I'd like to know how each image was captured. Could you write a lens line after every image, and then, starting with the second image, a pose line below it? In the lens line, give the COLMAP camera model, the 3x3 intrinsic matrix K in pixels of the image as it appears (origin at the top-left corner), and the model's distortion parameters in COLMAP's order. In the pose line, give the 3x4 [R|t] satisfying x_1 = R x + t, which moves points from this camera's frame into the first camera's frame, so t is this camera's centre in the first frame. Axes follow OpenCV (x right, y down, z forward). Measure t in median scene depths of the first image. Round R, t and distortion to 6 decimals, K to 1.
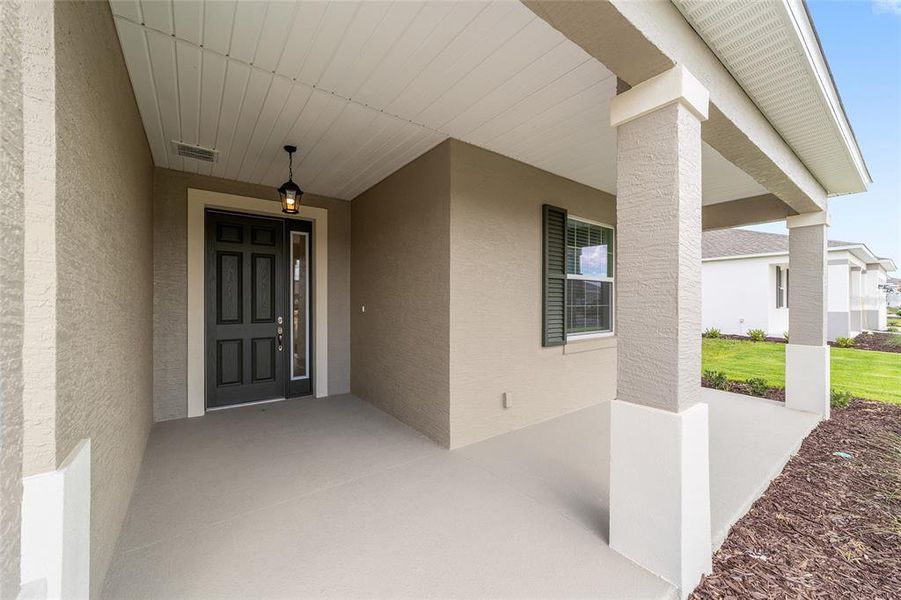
lens RADIAL K [[345.3, 0, 447.3], [0, 345.3, 300.8], [0, 0, 1]] dist [-0.004210, 0.000285]
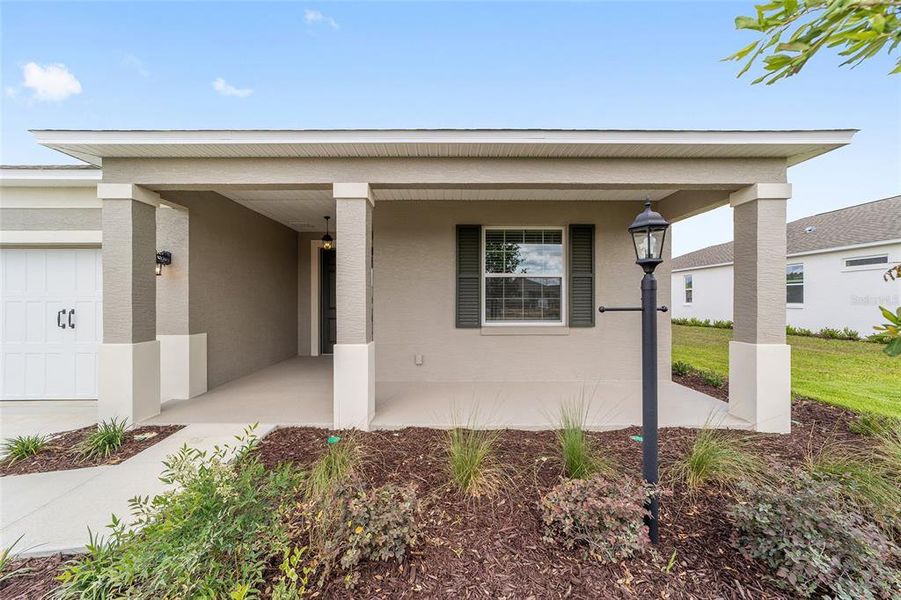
lens RADIAL K [[345.3, 0, 447.3], [0, 345.3, 300.8], [0, 0, 1]] dist [-0.004210, 0.000285]
pose [[0.805902, -0.003127, -0.592040, 0.917107], [0.003451, 0.999994, -0.000584, 0.023501], [0.592039, -0.001573, 0.805908, -0.117870]]
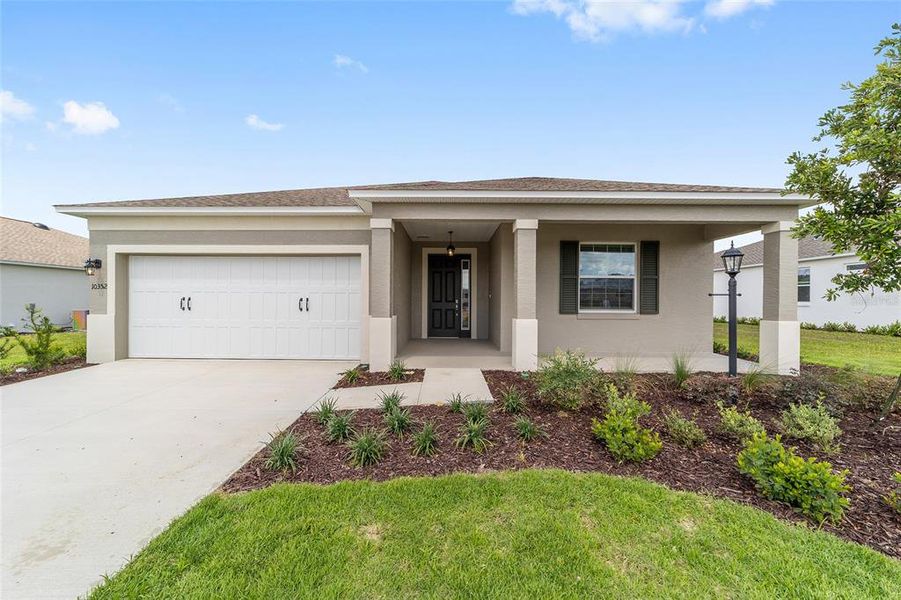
lens RADIAL K [[345.3, 0, 447.3], [0, 345.3, 300.8], [0, 0, 1]] dist [-0.004210, 0.000285]
pose [[0.799742, 0.003152, -0.600336, 0.806102], [-0.003485, 0.999994, 0.000607, 0.053385], [0.600334, 0.001607, 0.799748, -0.807864]]
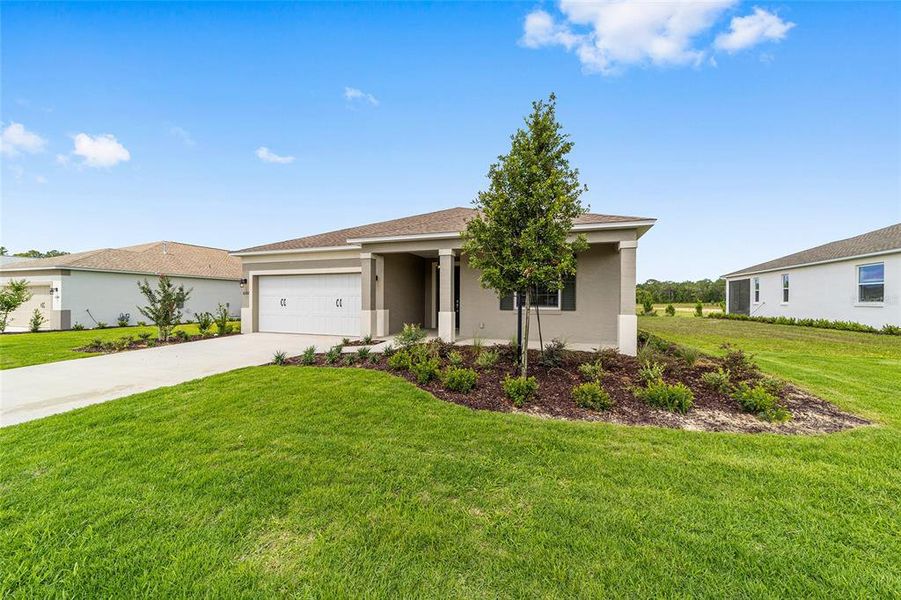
lens RADIAL K [[345.3, 0, 447.3], [0, 345.3, 300.8], [0, 0, 1]] dist [-0.004210, 0.000285]
pose [[0.560190, 0.001197, -0.828363, 1.962394], [-0.003504, 0.999993, -0.000925, 0.057219], [0.828356, 0.003421, 0.560191, -0.737768]]
